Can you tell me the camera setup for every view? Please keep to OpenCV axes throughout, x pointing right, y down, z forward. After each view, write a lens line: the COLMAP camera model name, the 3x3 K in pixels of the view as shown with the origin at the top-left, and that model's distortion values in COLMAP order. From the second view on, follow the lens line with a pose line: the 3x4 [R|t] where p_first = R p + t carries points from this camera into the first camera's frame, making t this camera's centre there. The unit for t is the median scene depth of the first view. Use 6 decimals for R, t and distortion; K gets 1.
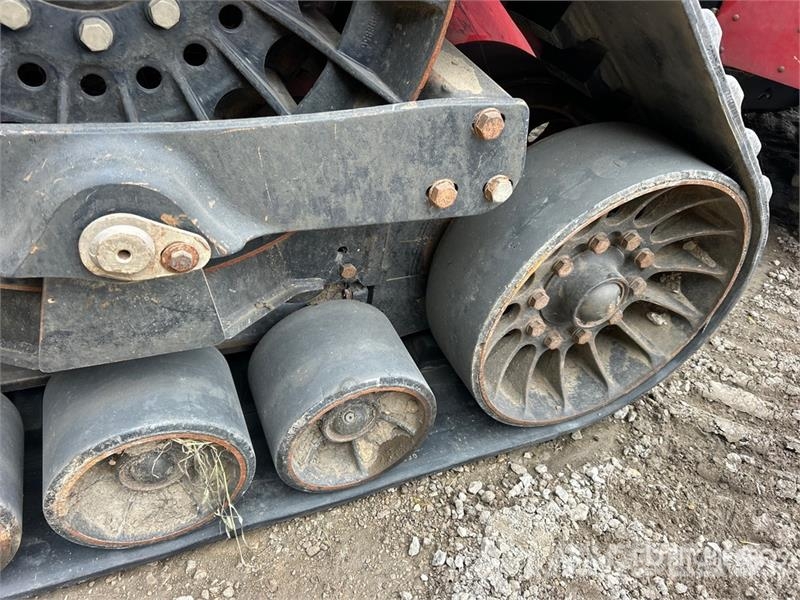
lens RADIAL K [[591.1, 0, 400.0], [0, 591.1, 300.0], [0, 0, 1]] dist [0.015328, -0.010237]
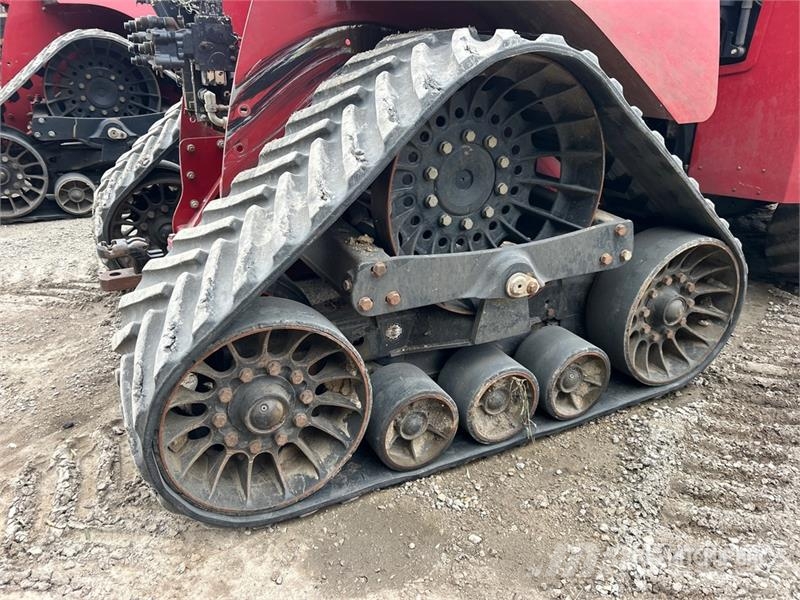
lens RADIAL K [[591.1, 0, 400.0], [0, 591.1, 300.0], [0, 0, 1]] dist [0.015328, -0.010237]
pose [[0.987797, -0.155360, -0.010987, -0.589146], [0.146901, 0.952801, -0.265689, 0.390147], [0.051746, 0.260833, 0.963996, -1.059231]]
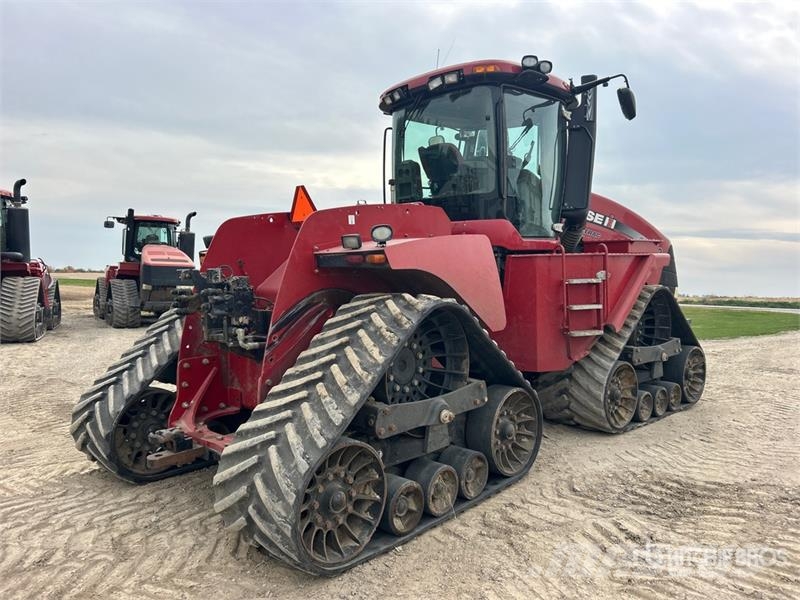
lens RADIAL K [[591.1, 0, 400.0], [0, 591.1, 300.0], [0, 0, 1]] dist [0.015328, -0.010237]
pose [[0.896135, -0.187525, 0.402214, -1.651372], [0.379108, 0.794630, -0.474173, 0.874227], [-0.230692, 0.577405, 0.783188, -2.244530]]
